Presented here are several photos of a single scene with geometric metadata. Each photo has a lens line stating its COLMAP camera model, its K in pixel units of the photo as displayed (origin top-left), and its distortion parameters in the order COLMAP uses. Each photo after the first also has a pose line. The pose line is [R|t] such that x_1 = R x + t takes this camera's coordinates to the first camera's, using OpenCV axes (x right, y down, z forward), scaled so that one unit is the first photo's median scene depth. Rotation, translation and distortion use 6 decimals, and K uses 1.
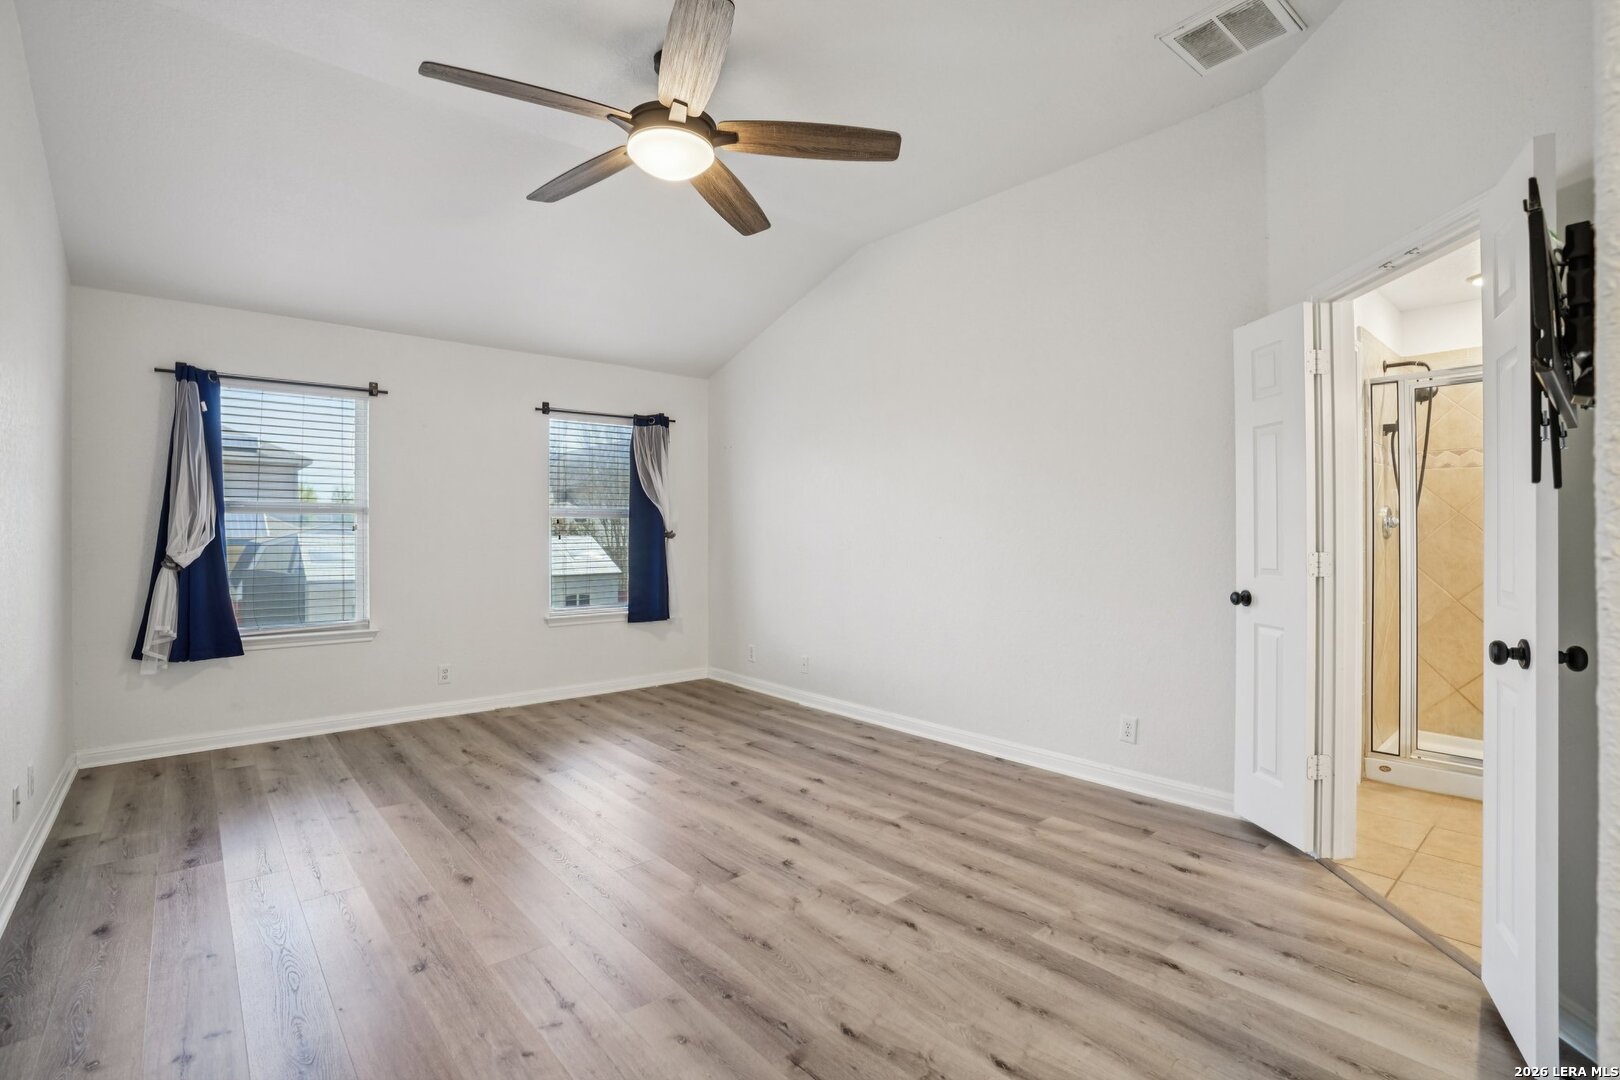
lens RADIAL K [[755.3, 0, 814.9], [0, 755.3, 533.0], [0, 0, 1]] dist [-0.061934, 0.026013]
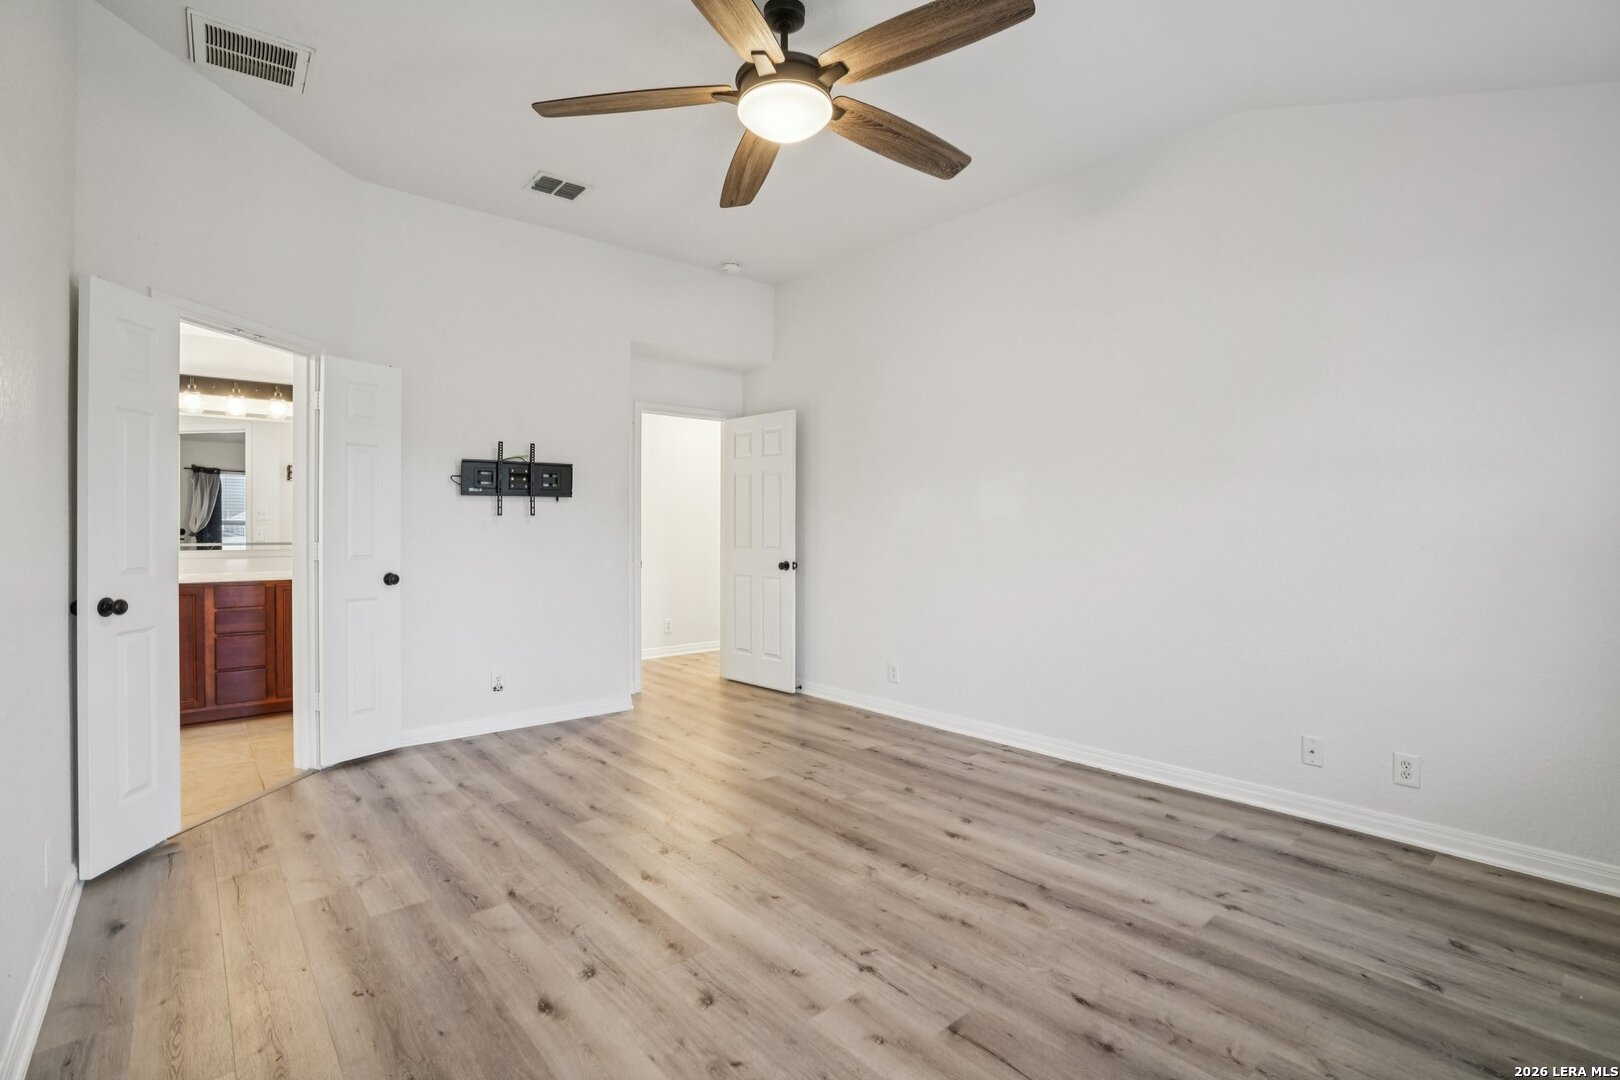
lens RADIAL K [[755.3, 0, 814.9], [0, 755.3, 533.0], [0, 0, 1]] dist [-0.061934, 0.026013]
pose [[-0.999999, 0.001035, 0.000230, -0.221295], [0.001037, 0.999962, 0.008607, -0.003062], [-0.000221, 0.008607, -0.999963, 1.825704]]
